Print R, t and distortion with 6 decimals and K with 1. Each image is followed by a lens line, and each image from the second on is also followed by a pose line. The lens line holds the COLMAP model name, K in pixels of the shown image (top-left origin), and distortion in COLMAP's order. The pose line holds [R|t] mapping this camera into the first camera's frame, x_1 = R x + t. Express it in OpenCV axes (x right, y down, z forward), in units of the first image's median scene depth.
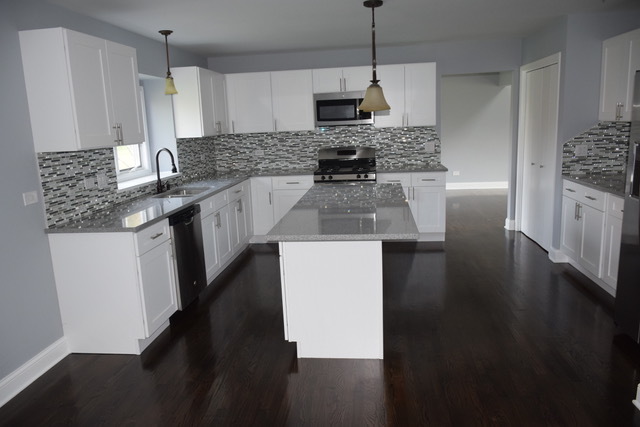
lens RADIAL K [[484.4, 0, 319.6], [0, 484.4, 214.2], [0, 0, 1]] dist [-0.027173, 0.003271]
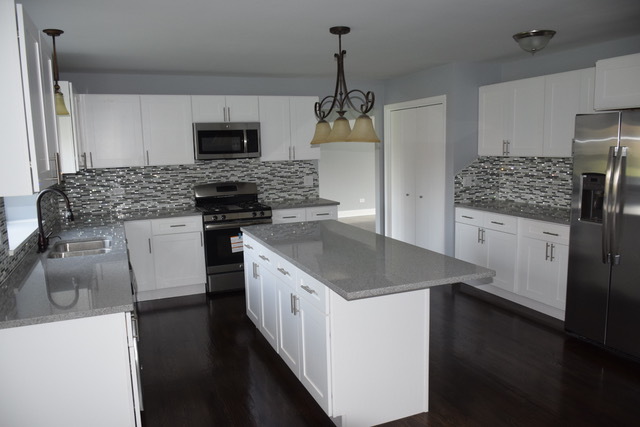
lens RADIAL K [[484.4, 0, 319.2], [0, 484.4, 213.6], [0, 0, 1]] dist [-0.027173, 0.003271]
pose [[0.875508, -0.048324, 0.480780, -0.239170], [0.081747, 0.995457, -0.048807, -0.023851], [-0.476238, 0.082034, 0.875482, 0.136734]]
